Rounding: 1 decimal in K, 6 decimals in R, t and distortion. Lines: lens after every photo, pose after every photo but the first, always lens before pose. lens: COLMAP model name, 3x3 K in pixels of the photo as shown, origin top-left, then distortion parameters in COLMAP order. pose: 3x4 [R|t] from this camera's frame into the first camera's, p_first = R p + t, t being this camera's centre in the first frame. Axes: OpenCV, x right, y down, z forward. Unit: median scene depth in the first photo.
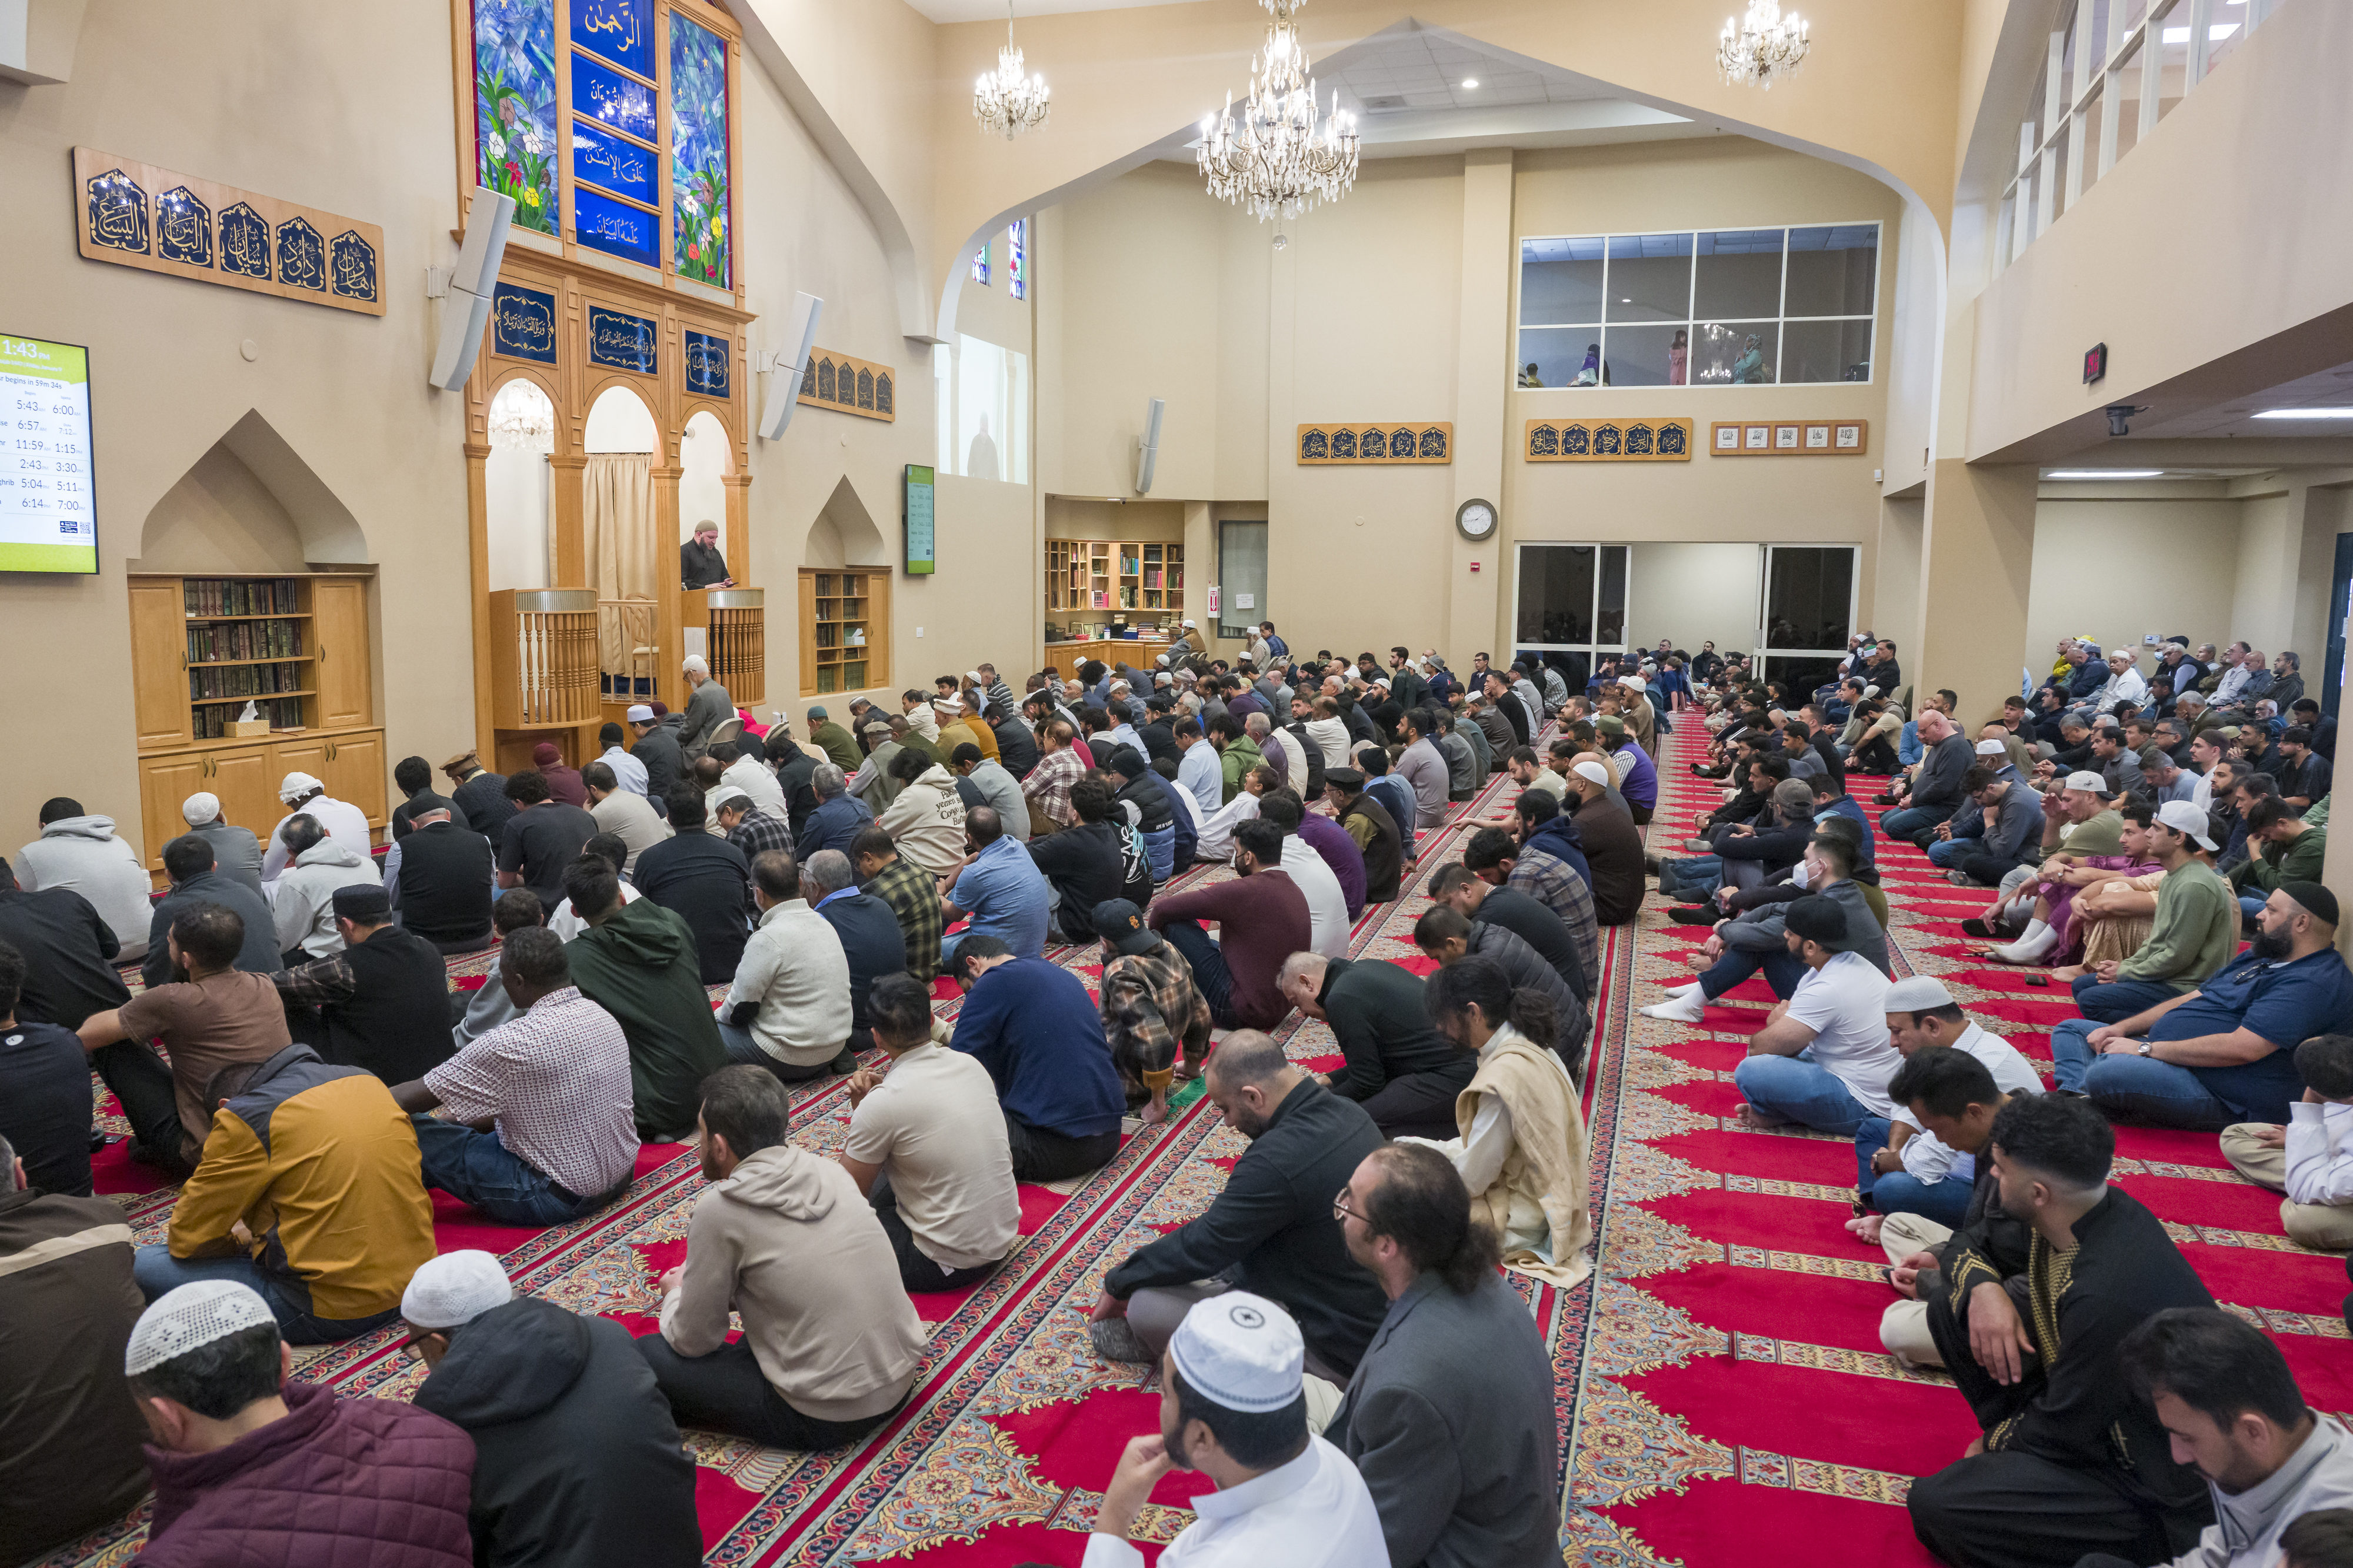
lens RADIAL K [[1644.9, 0, 1176.5], [0, 1644.9, 784.0], [0, 0, 1]] dist [-0.001135, -0.000422]
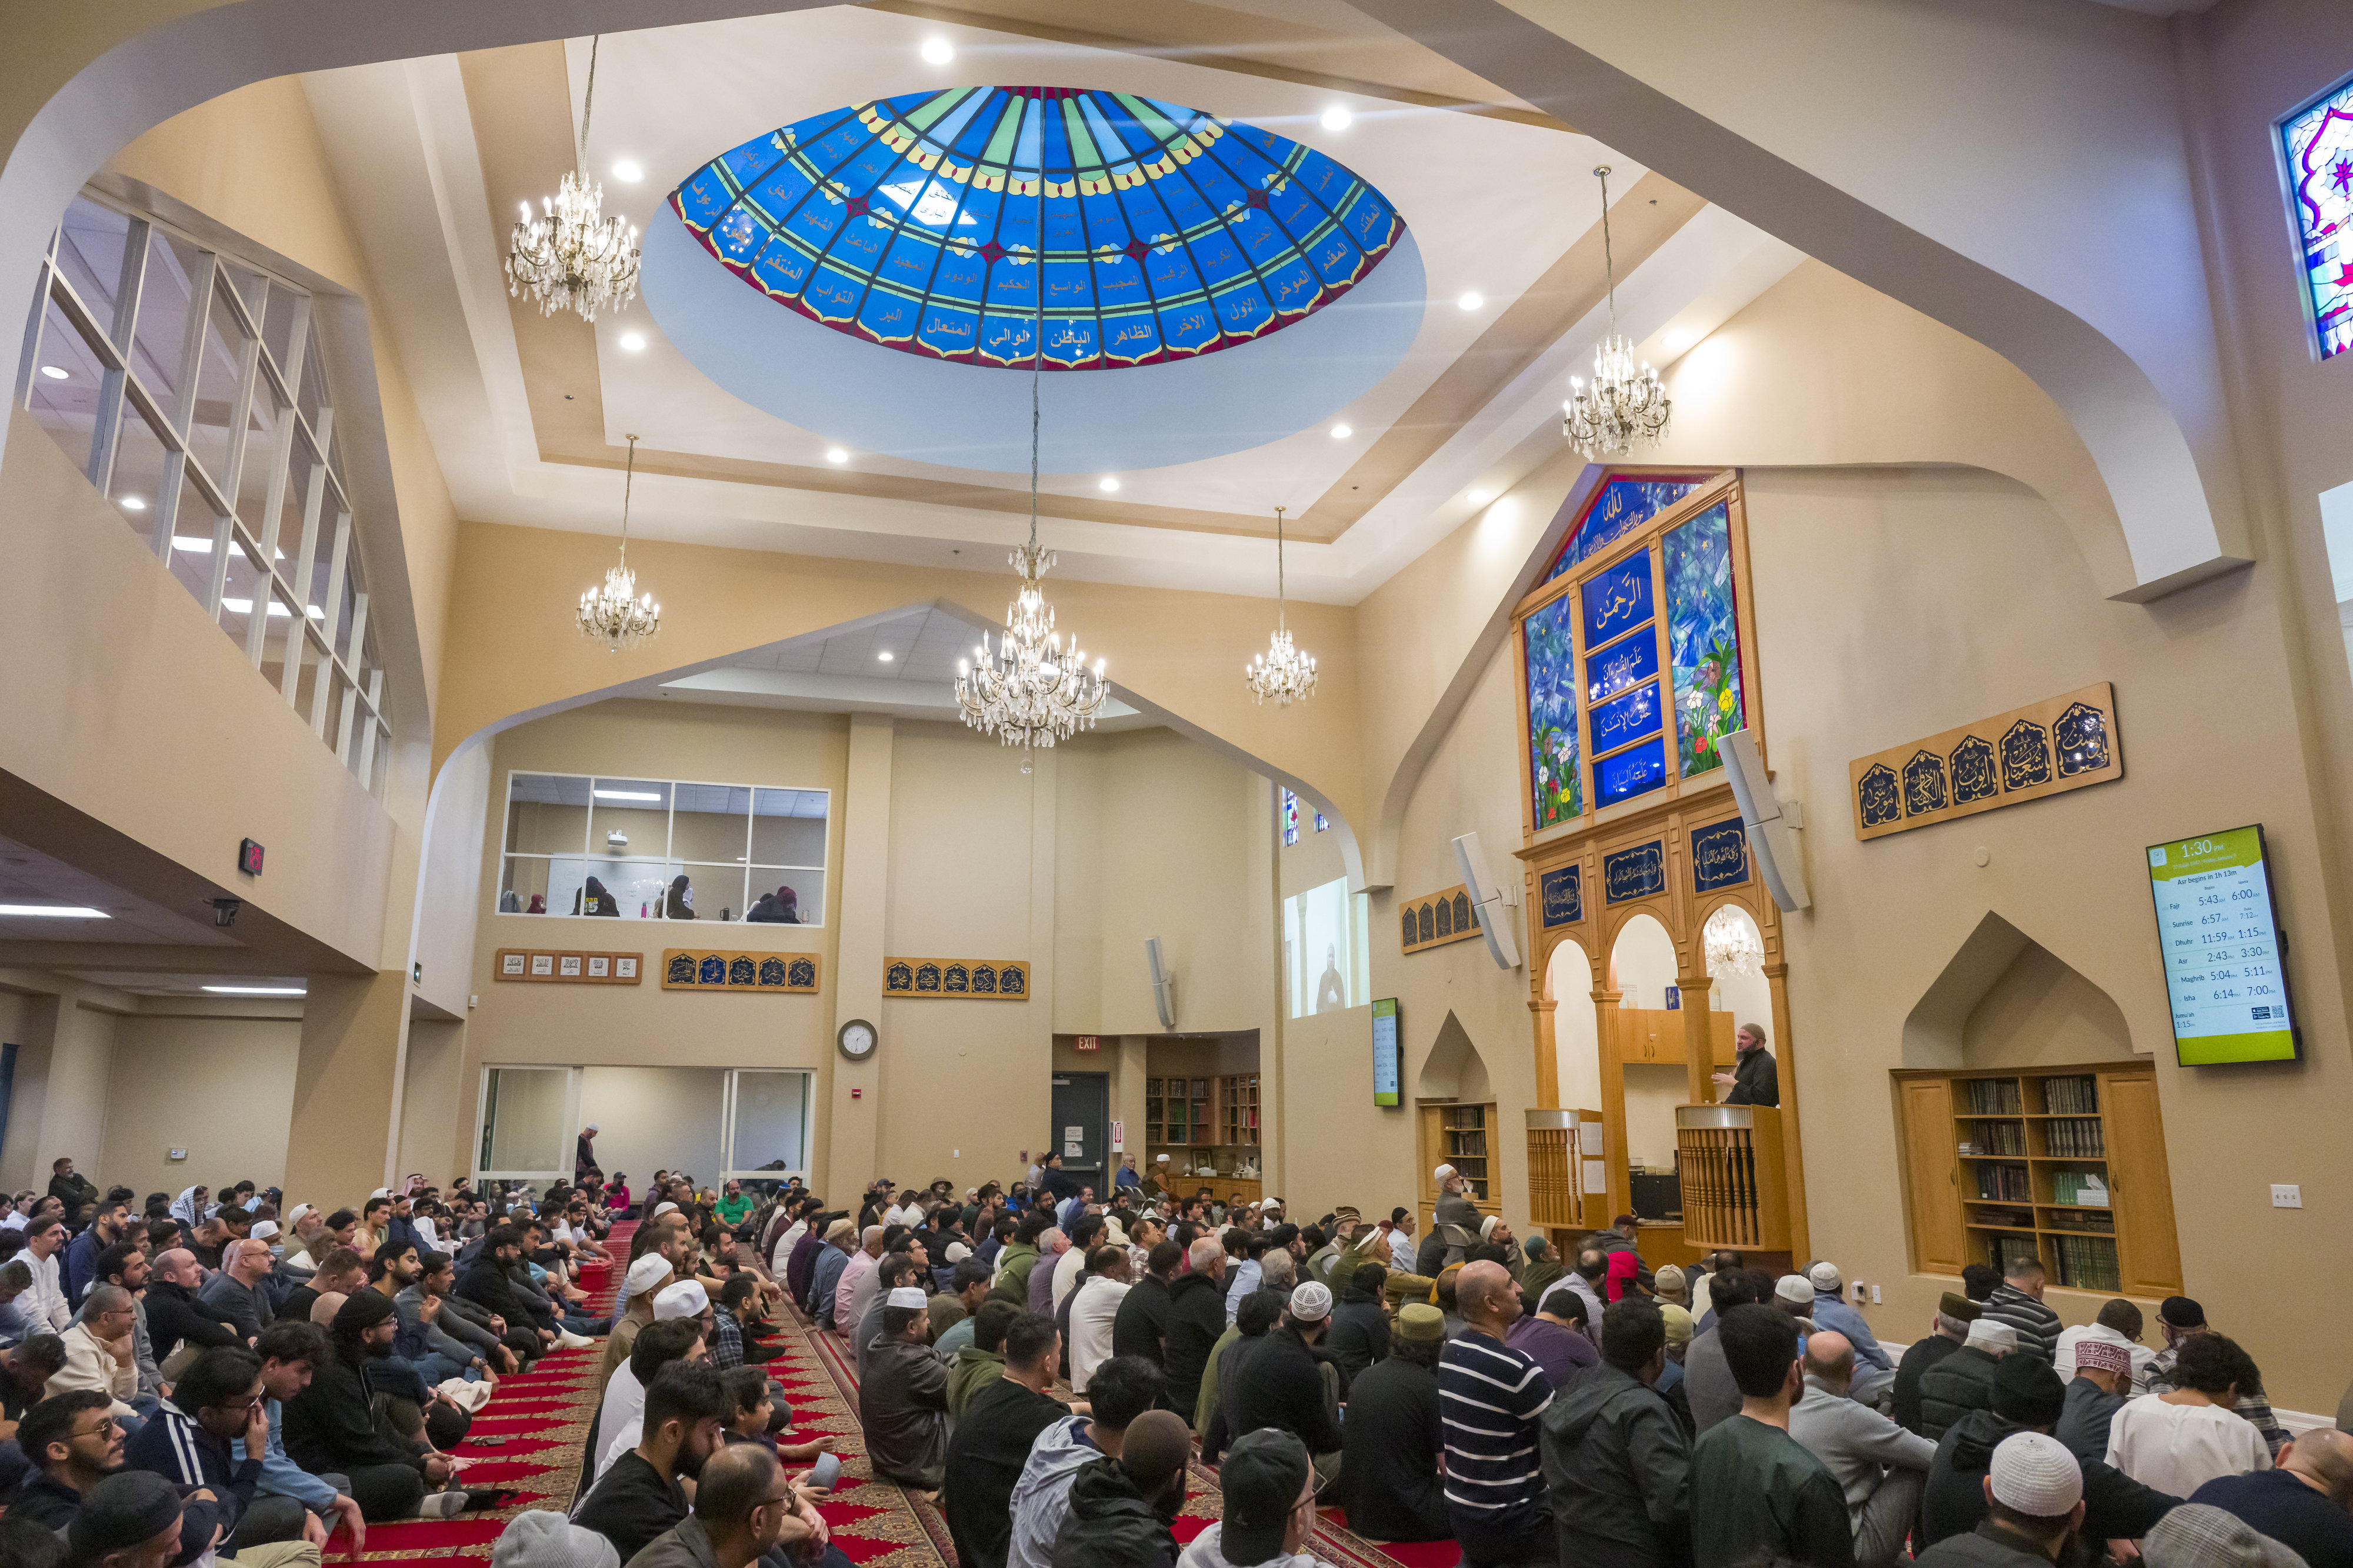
lens RADIAL K [[1644.9, 0, 1176.5], [0, 1644.9, 784.0], [0, 0, 1]] dist [-0.001135, -0.000422]
pose [[-0.834603, -0.127516, -0.535890, 0.470435], [-0.080192, 0.990600, -0.110823, -0.177189], [0.544984, -0.049519, -0.836983, 1.663934]]
